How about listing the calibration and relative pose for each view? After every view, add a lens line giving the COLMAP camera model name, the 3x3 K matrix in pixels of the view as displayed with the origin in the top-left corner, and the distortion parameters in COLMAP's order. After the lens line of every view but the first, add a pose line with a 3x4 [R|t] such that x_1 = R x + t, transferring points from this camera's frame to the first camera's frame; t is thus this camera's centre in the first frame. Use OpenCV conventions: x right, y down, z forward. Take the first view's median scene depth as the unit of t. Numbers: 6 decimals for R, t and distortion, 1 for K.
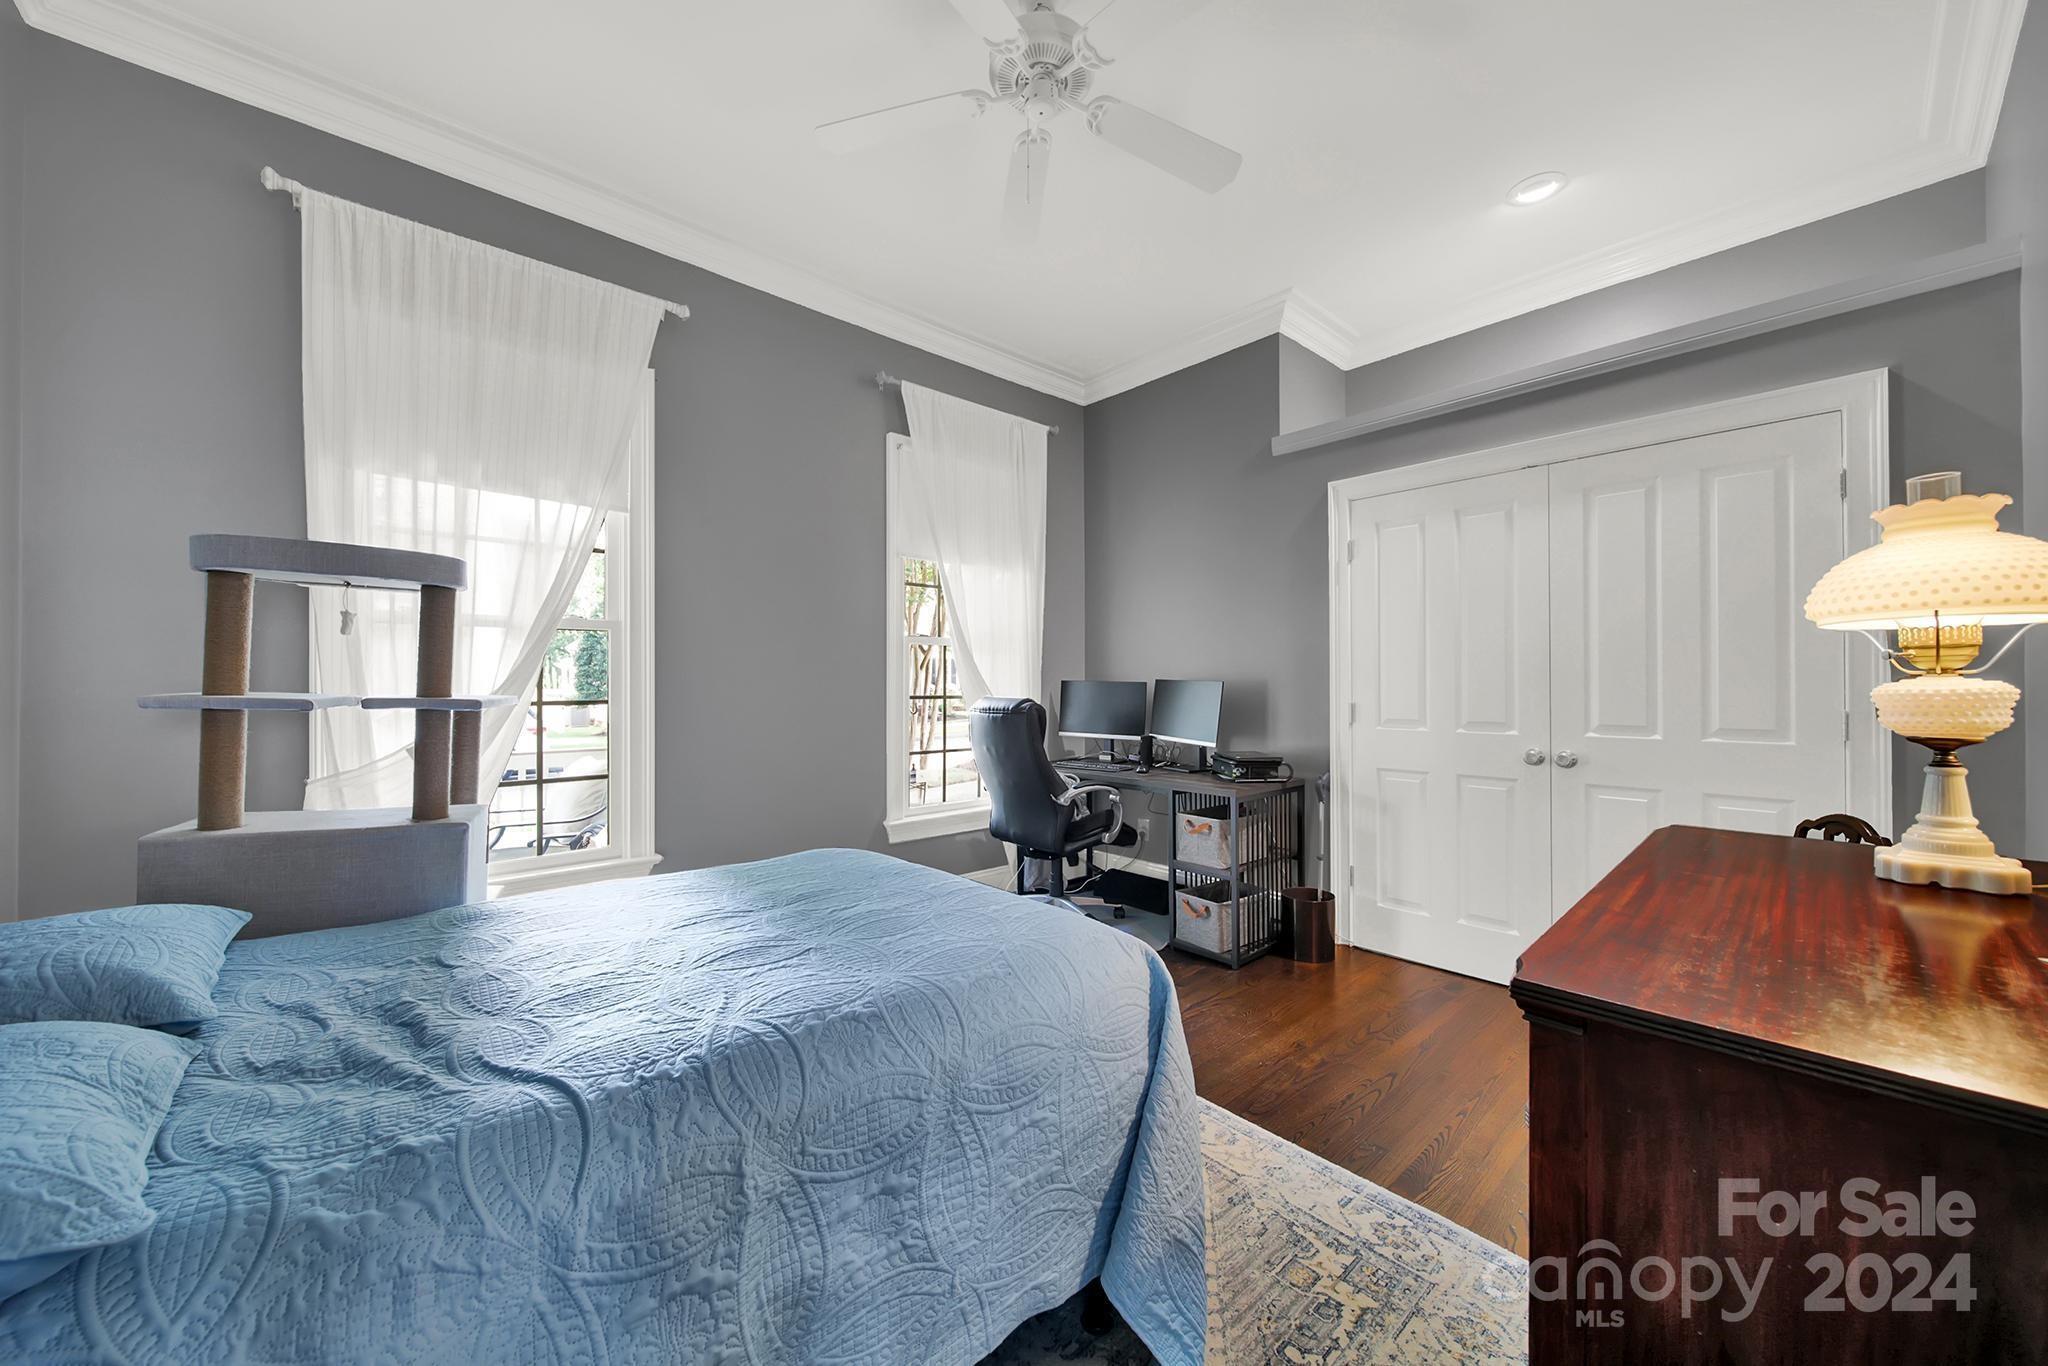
lens RADIAL K [[744.7, 0, 1029.1], [0, 744.7, 662.4], [0, 0, 1]] dist [0.000671, -0.000376]
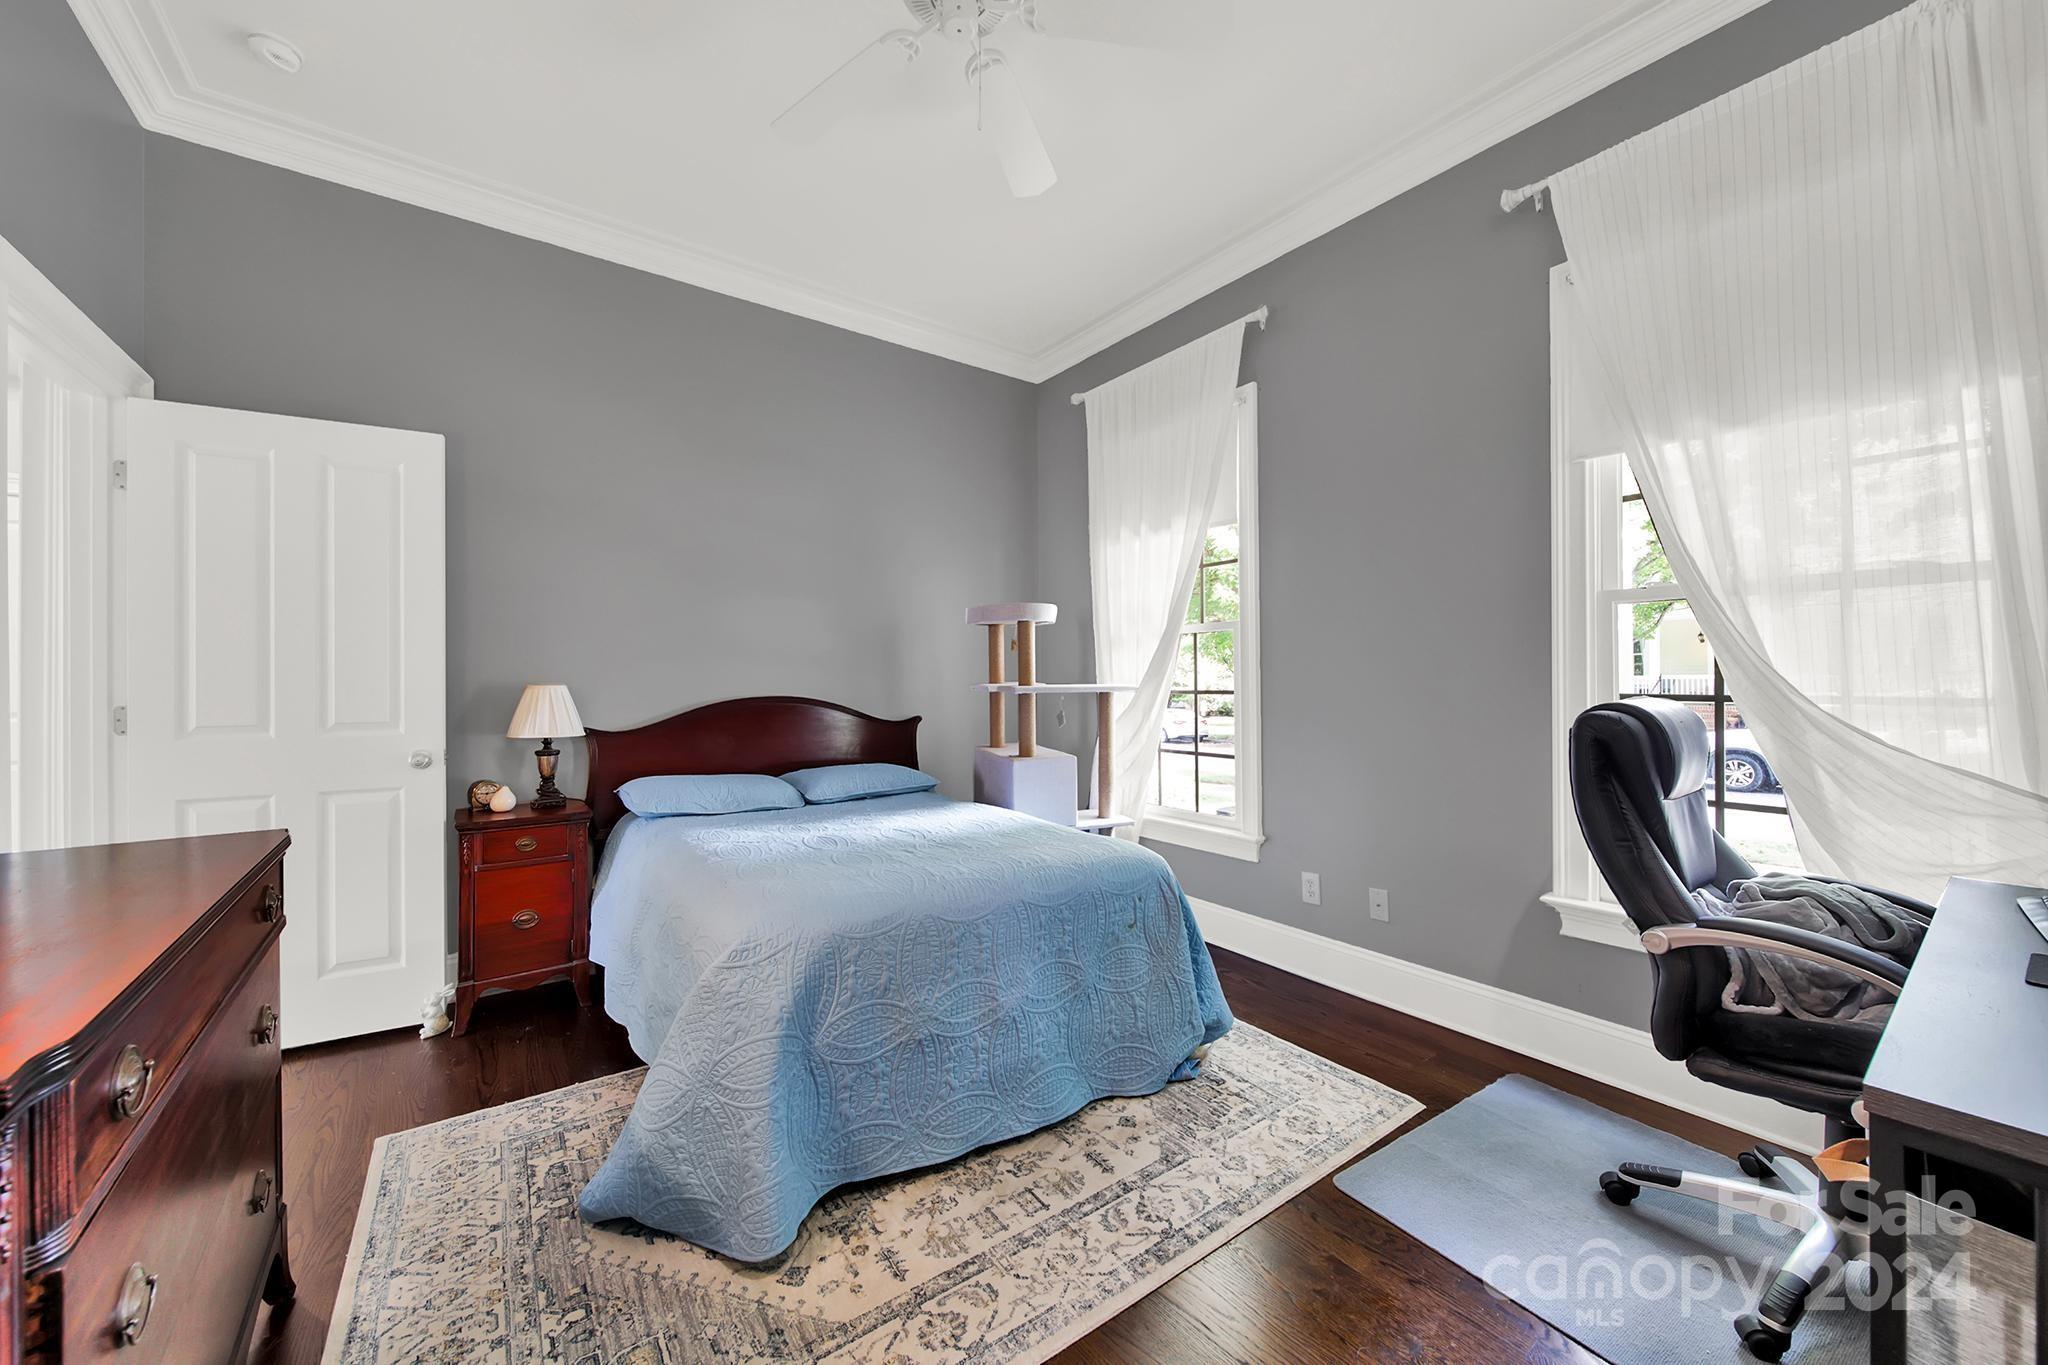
lens RADIAL K [[744.7, 0, 1029.1], [0, 744.7, 661.9], [0, 0, 1]] dist [0.000671, -0.000376]
pose [[-0.104560, -0.019773, -0.994322, 1.176788], [0.043396, 0.998759, -0.024424, 0.041464], [0.993571, -0.045703, -0.103572, 1.548347]]
